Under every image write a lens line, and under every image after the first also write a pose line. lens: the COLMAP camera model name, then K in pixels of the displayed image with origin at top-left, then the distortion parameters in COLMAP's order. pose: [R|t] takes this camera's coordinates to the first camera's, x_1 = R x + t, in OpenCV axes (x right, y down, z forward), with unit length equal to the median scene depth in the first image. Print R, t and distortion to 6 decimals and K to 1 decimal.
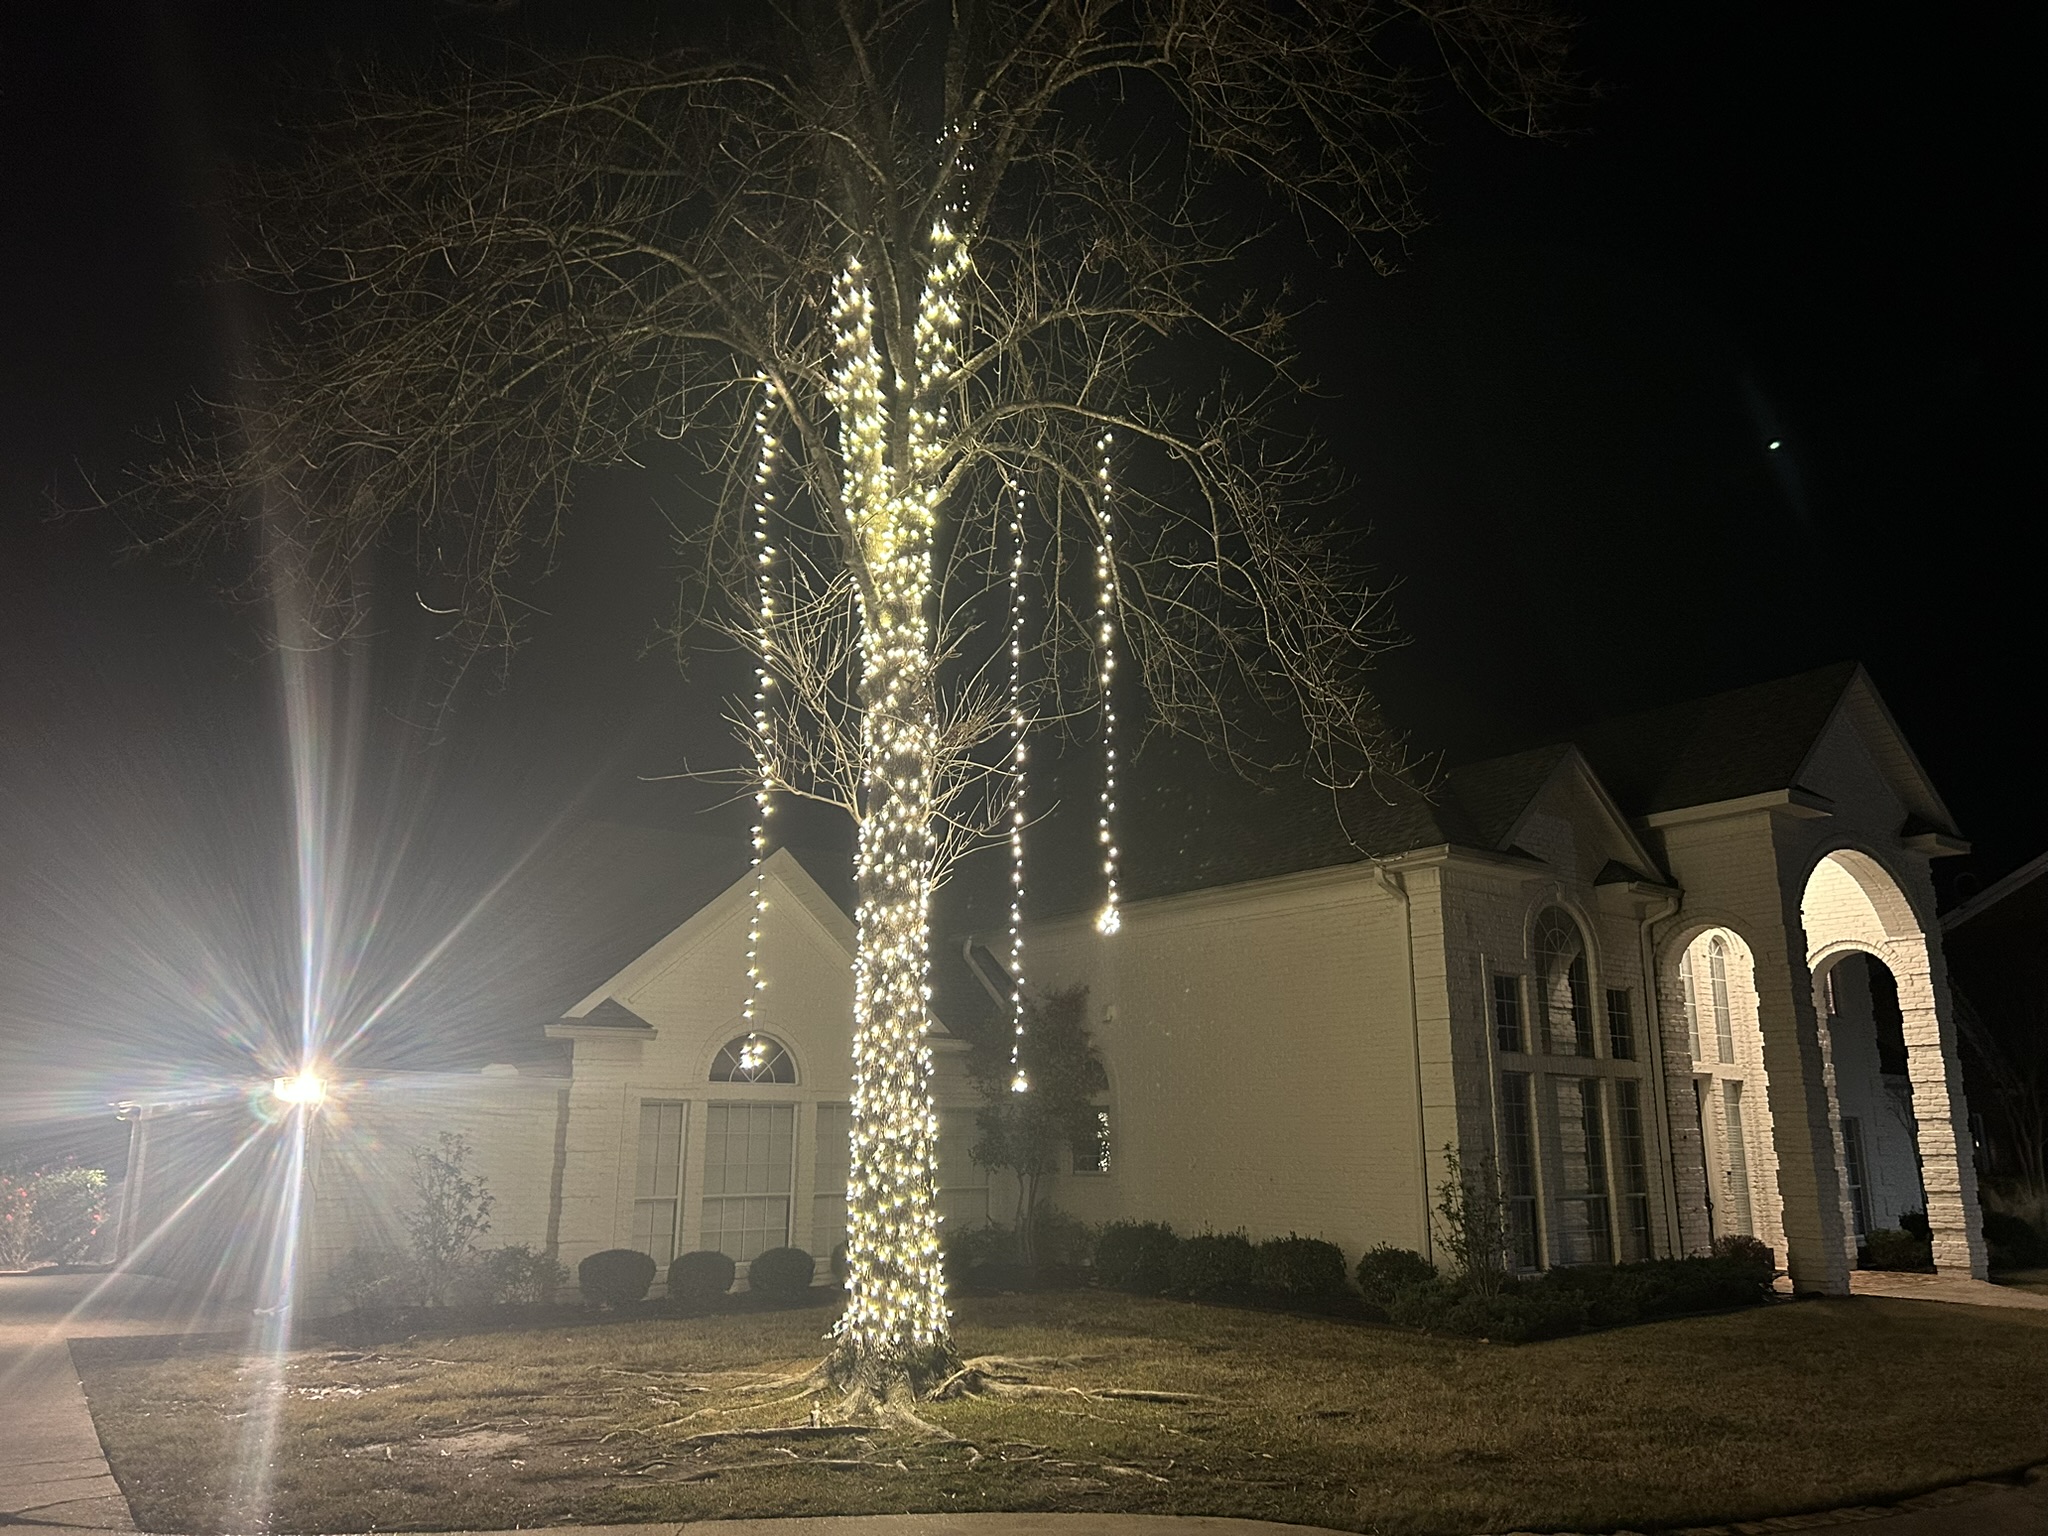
lens RADIAL K [[1448.8, 0, 1016.6], [0, 1448.8, 773.0], [0, 0, 1]] dist [0.053188, -0.058772]
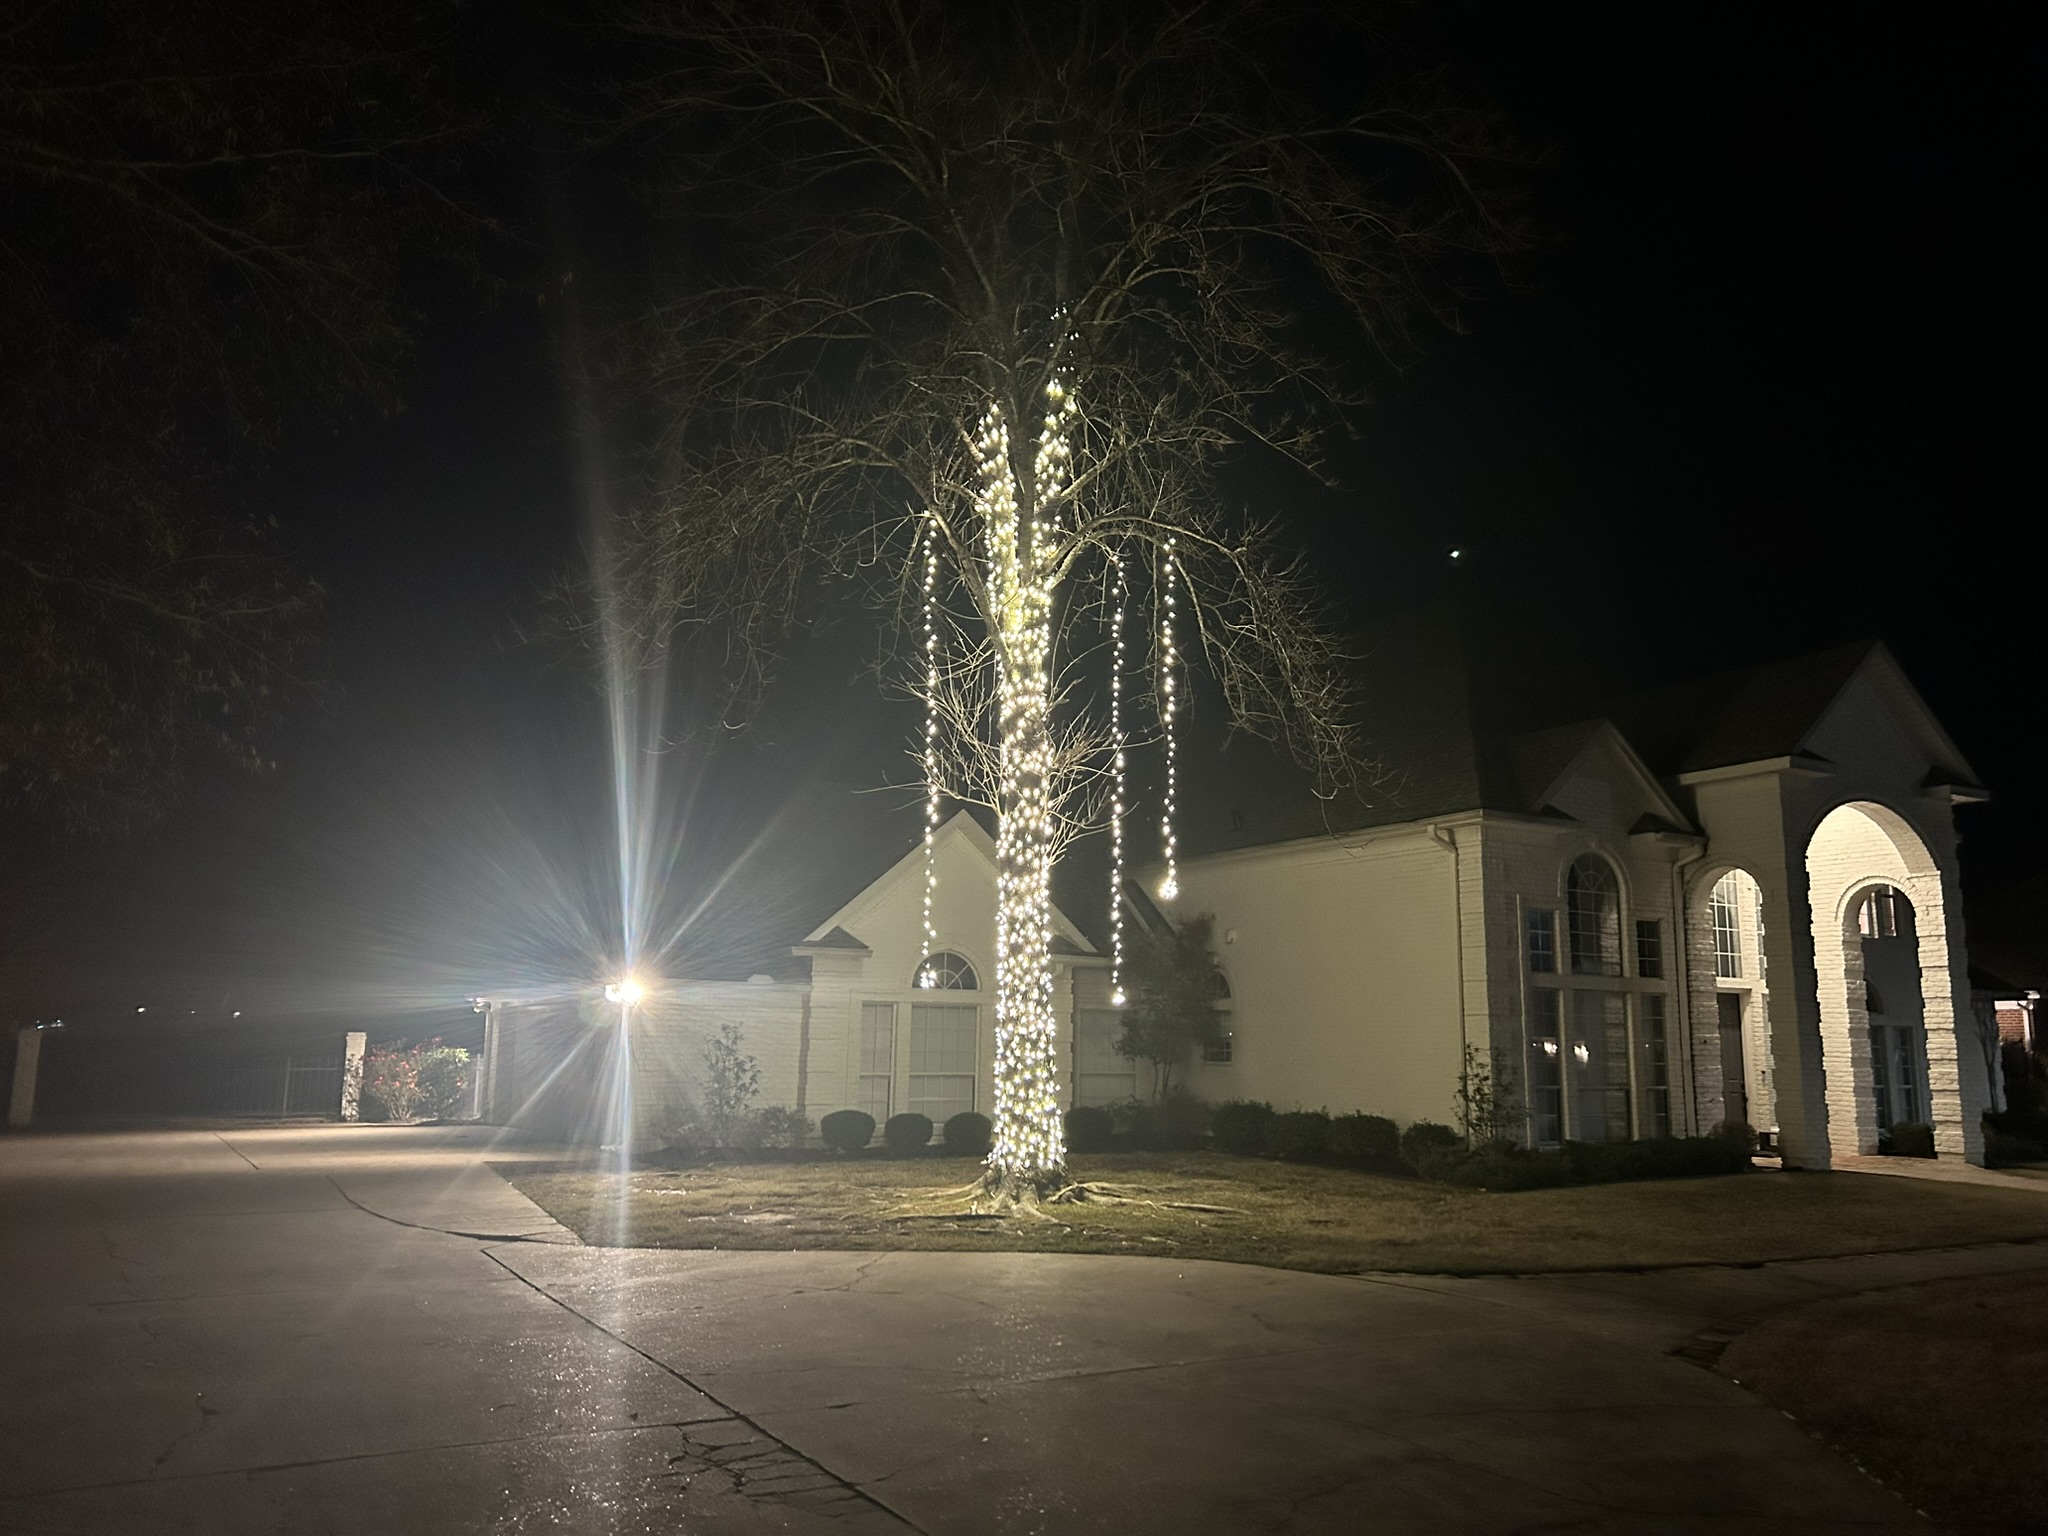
lens RADIAL K [[1408.2, 0, 1026.8], [0, 1408.2, 764.4], [0, 0, 1]] dist [0.037079, -0.049624]
pose [[0.990825, -0.011883, -0.134629, 0.105541], [0.019466, 0.998288, 0.055148, -0.094558], [0.133743, -0.057263, 0.989360, -0.376254]]
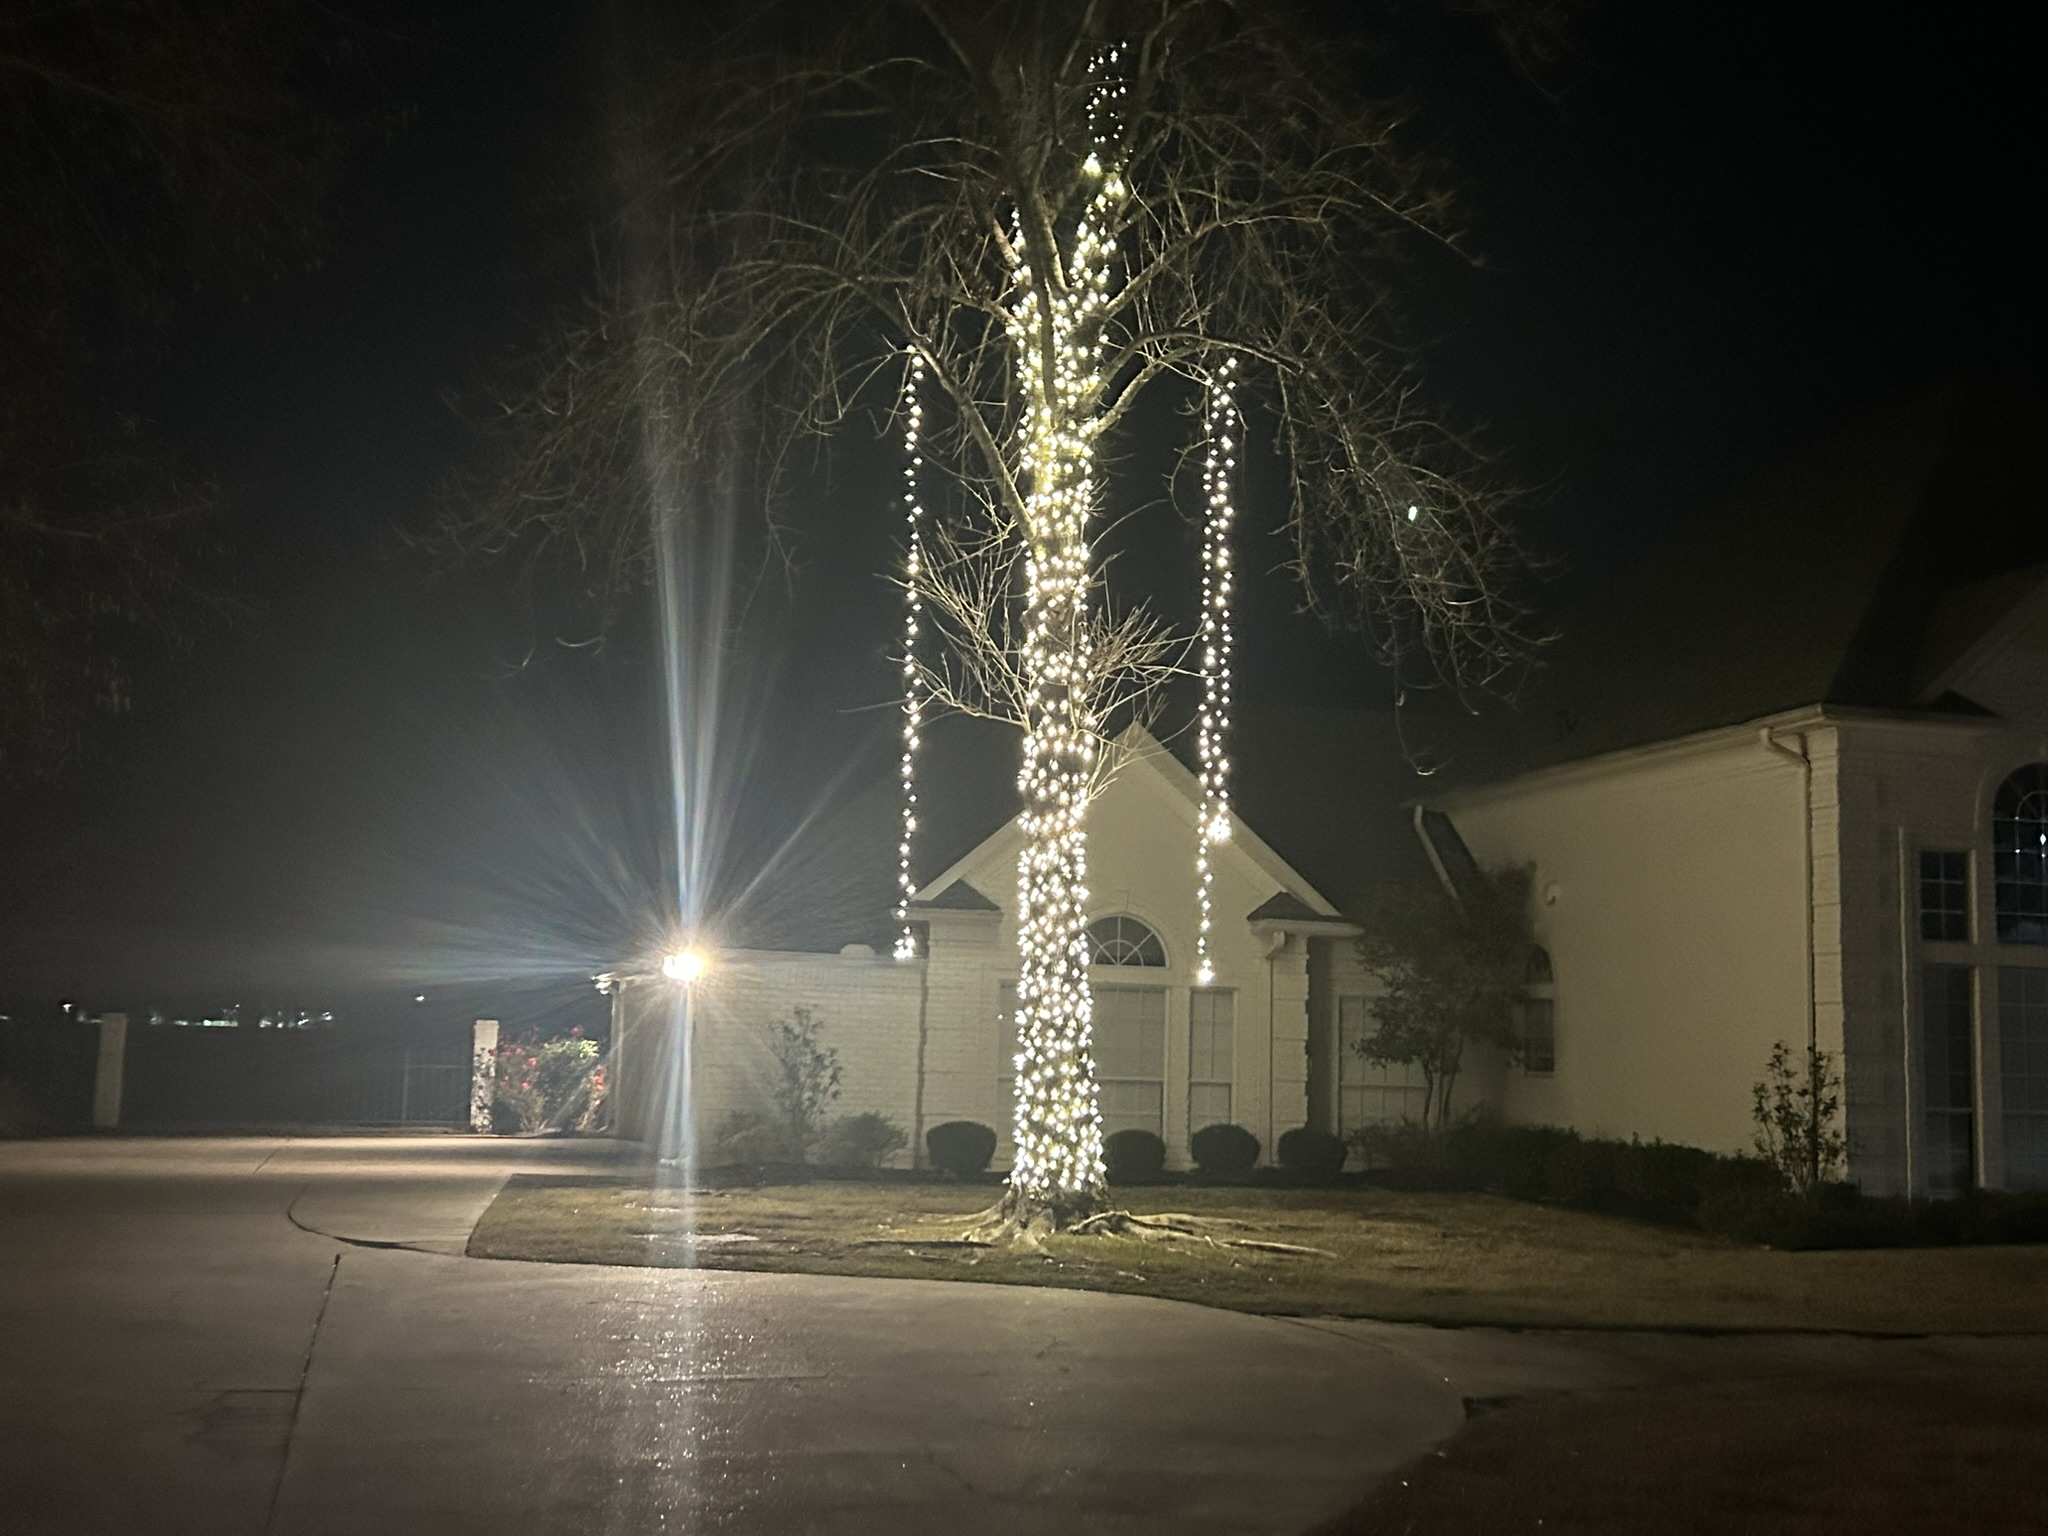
lens RADIAL K [[2129.0, 0, 1061.5], [0, 2129.0, 722.5], [0, 0, 1]] dist [0.011722, 0.013722]
pose [[0.926736, -0.031175, -0.374418, 0.516380], [0.067567, 0.994133, 0.084463, -0.112515], [0.369588, -0.103573, 0.923405, -0.482967]]
